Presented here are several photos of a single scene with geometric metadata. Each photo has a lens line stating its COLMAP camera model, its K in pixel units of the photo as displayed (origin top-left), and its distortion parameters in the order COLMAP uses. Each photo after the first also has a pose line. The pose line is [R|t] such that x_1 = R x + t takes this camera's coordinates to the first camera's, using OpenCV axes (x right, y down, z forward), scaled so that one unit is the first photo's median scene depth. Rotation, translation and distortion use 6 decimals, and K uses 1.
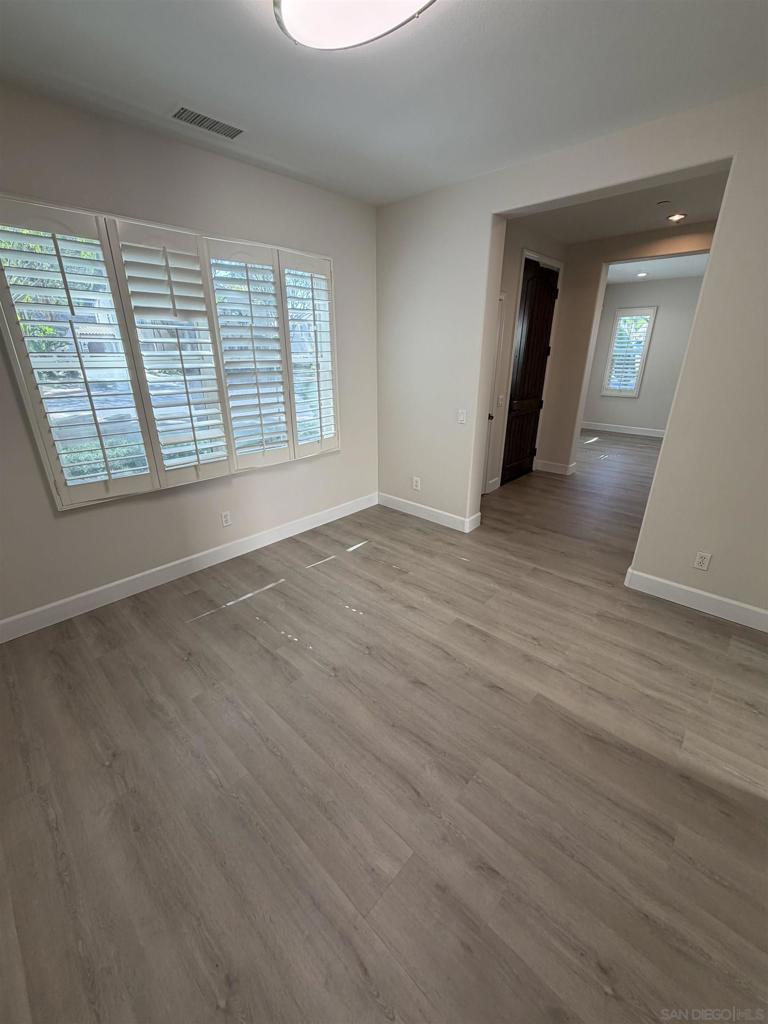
lens RADIAL K [[407.0, 0, 384.0], [0, 407.0, 512.0], [0, 0, 1]] dist [0.000433, -0.000834]
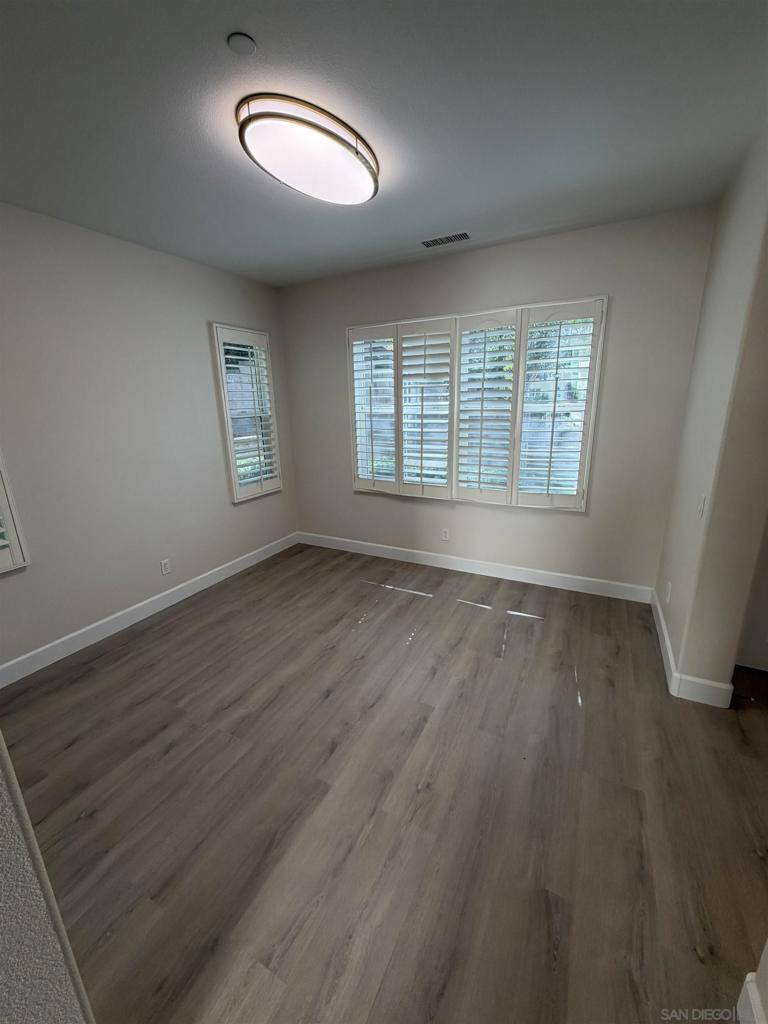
lens RADIAL K [[405.6, 0, 383.1], [0, 405.6, 513.3], [0, 0, 1]] dist [0.000460, -0.000250]
pose [[0.265000, 0.257758, -0.929159, 0.810681], [-0.333150, 0.928743, 0.162626, -0.214044], [0.904868, 0.266454, 0.331989, 0.493905]]
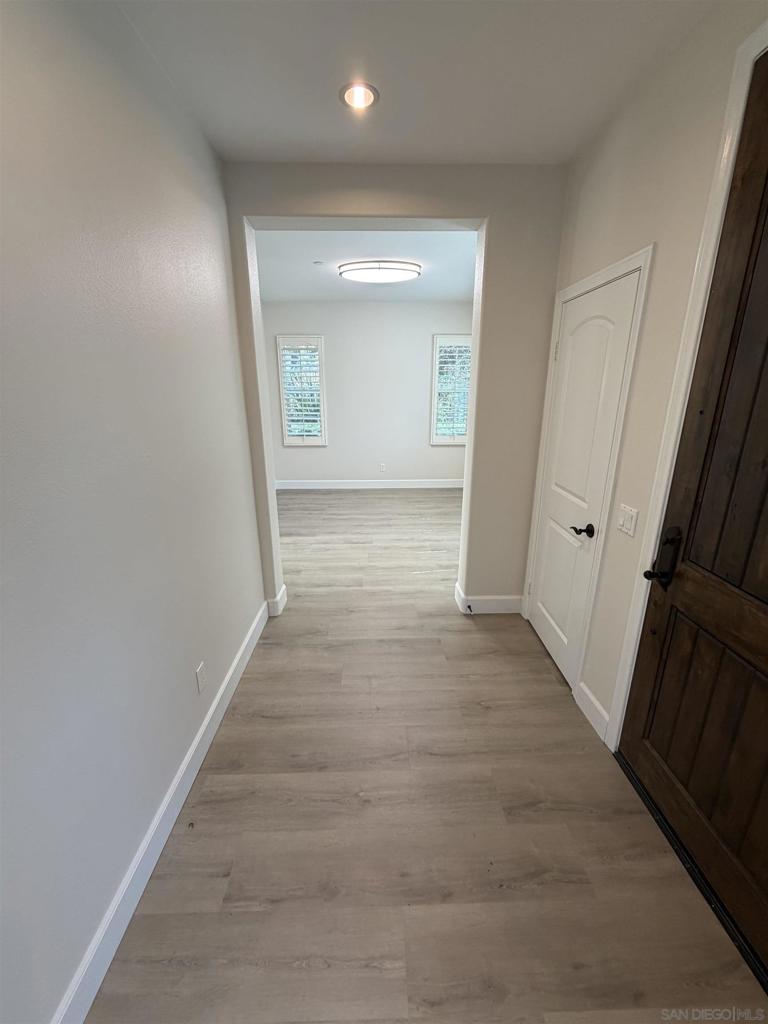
lens RADIAL K [[407.0, 0, 384.0], [0, 407.0, 512.0], [0, 0, 1]] dist [0.000433, -0.000834]
pose [[-0.715167, 0.212016, -0.666022, 1.180717], [-0.255656, 0.807507, 0.531576, -0.710825], [0.650520, 0.550438, -0.523300, 1.765449]]
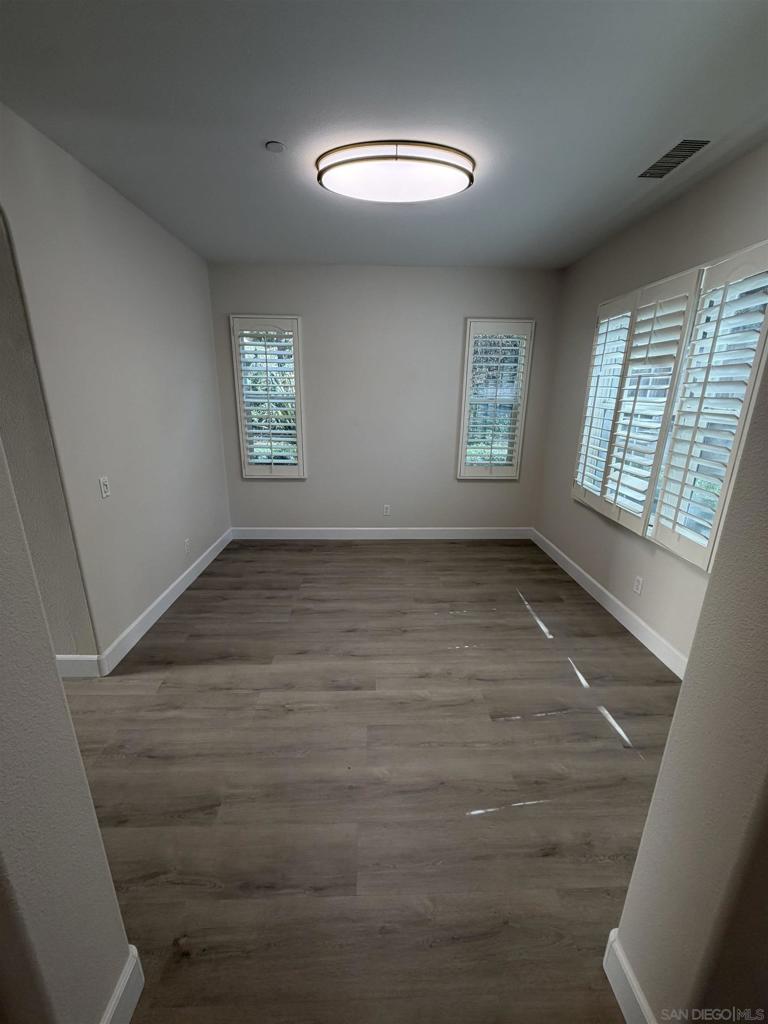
lens RADIAL K [[407.0, 0, 384.0], [0, 407.0, 512.0], [0, 0, 1]] dist [0.000433, -0.000834]
pose [[-0.708571, 0.196590, -0.677701, 0.664419], [-0.270124, 0.811683, 0.517884, -0.495236], [0.651889, 0.550021, -0.522032, 1.218759]]
